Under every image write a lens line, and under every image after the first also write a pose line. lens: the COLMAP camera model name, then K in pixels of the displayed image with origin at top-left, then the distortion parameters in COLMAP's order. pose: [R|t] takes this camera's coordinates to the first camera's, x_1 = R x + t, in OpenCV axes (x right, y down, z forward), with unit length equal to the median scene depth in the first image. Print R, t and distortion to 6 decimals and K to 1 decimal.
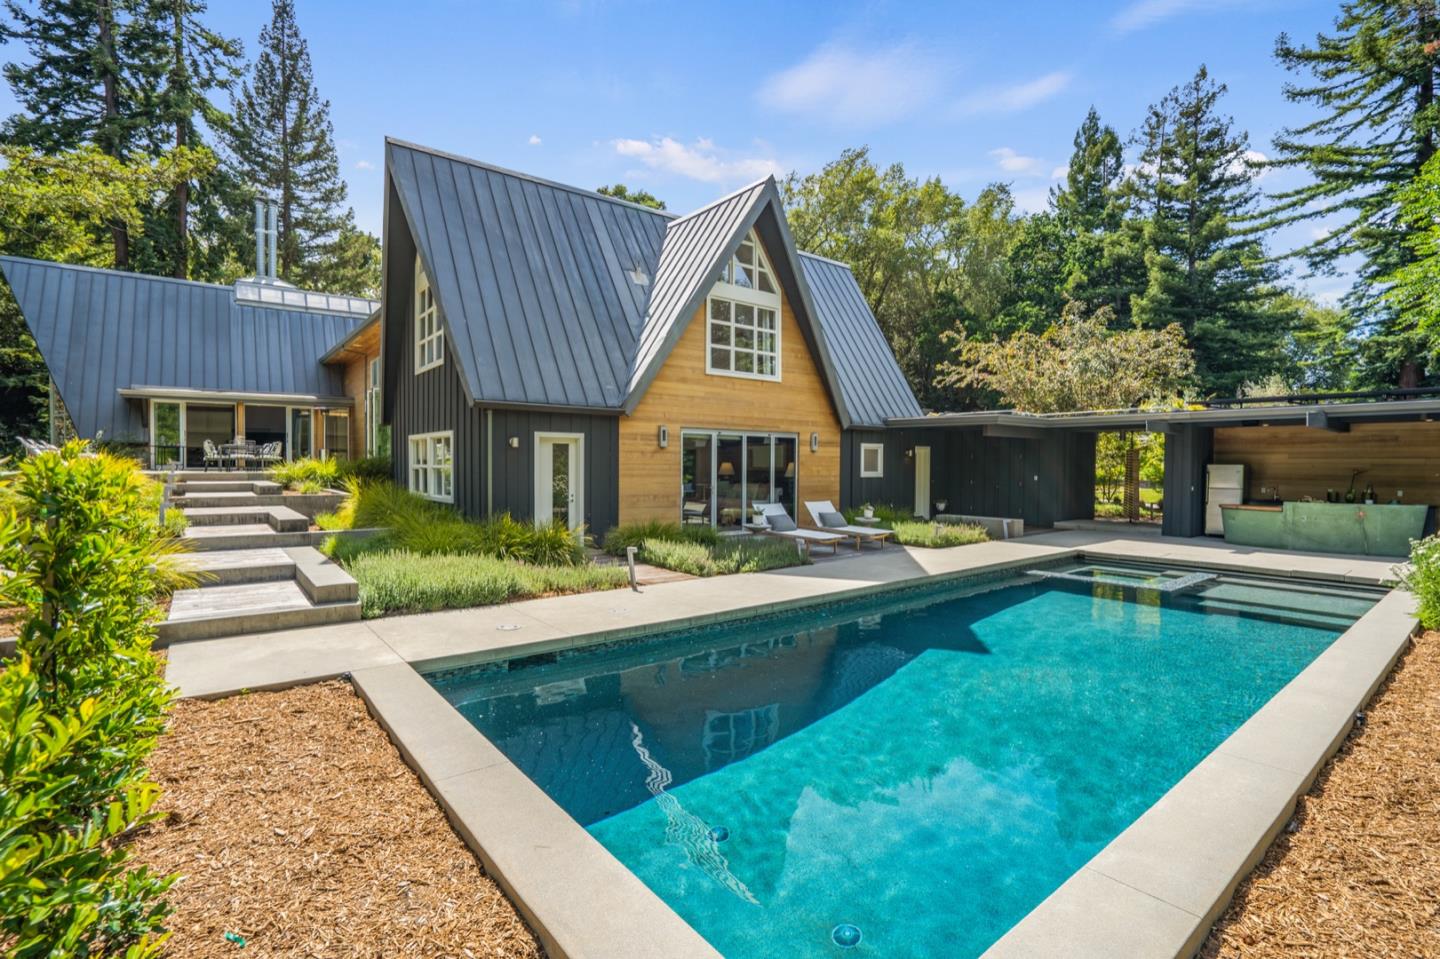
lens RADIAL K [[662.0, 0, 725.9], [0, 662.0, 462.3], [0, 0, 1]] dist [-0.077632, 0.040049]
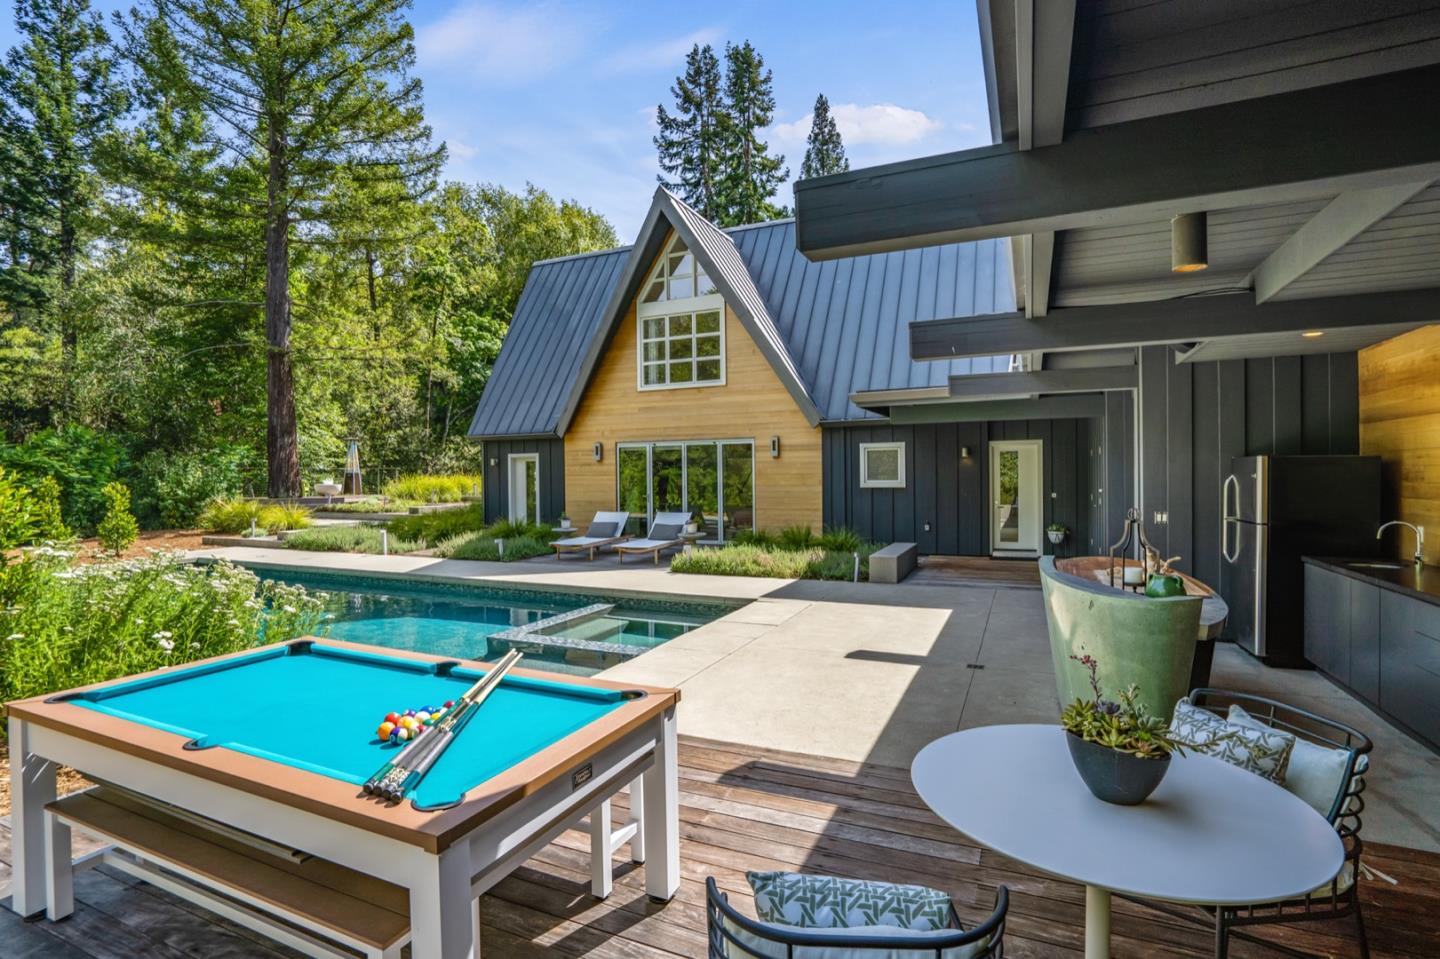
lens RADIAL K [[662.0, 0, 725.9], [0, 662.0, 462.3], [0, 0, 1]] dist [-0.077632, 0.040049]
pose [[0.451960, -0.032790, -0.891435, 0.931344], [0.010384, 0.999450, -0.031498, 0.017593], [0.891978, 0.004979, 0.452052, 0.587908]]
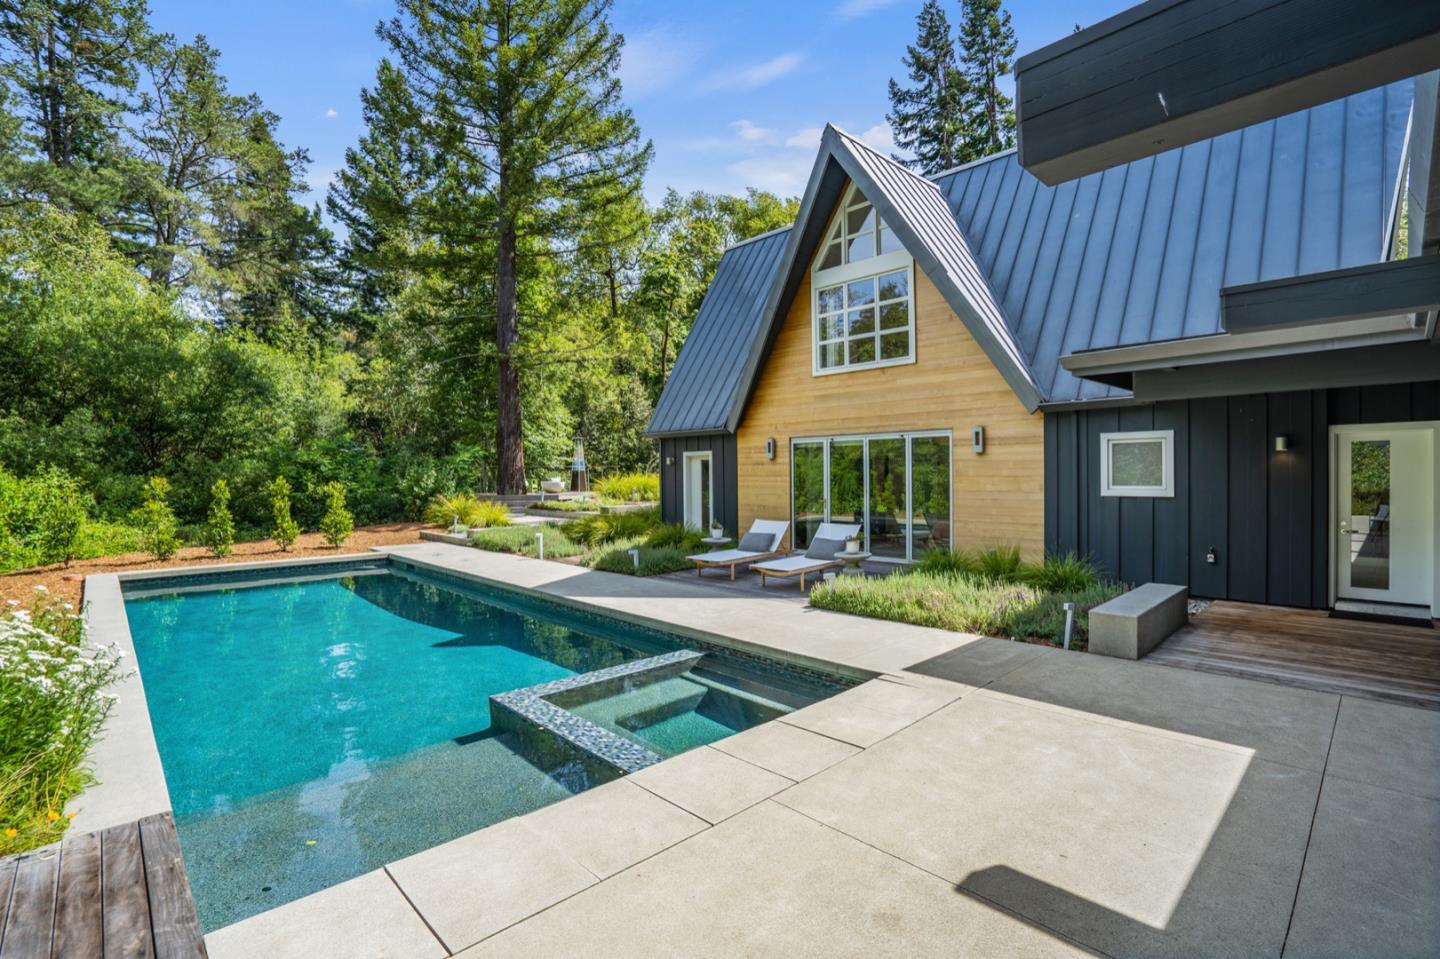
lens RADIAL K [[662.0, 0, 725.9], [0, 662.0, 462.3], [0, 0, 1]] dist [-0.077632, 0.040049]
pose [[0.093193, -0.028476, -0.995241, 0.806102], [0.003413, 0.999594, -0.028281, 0.010076], [0.995642, -0.000761, 0.093252, 0.732577]]
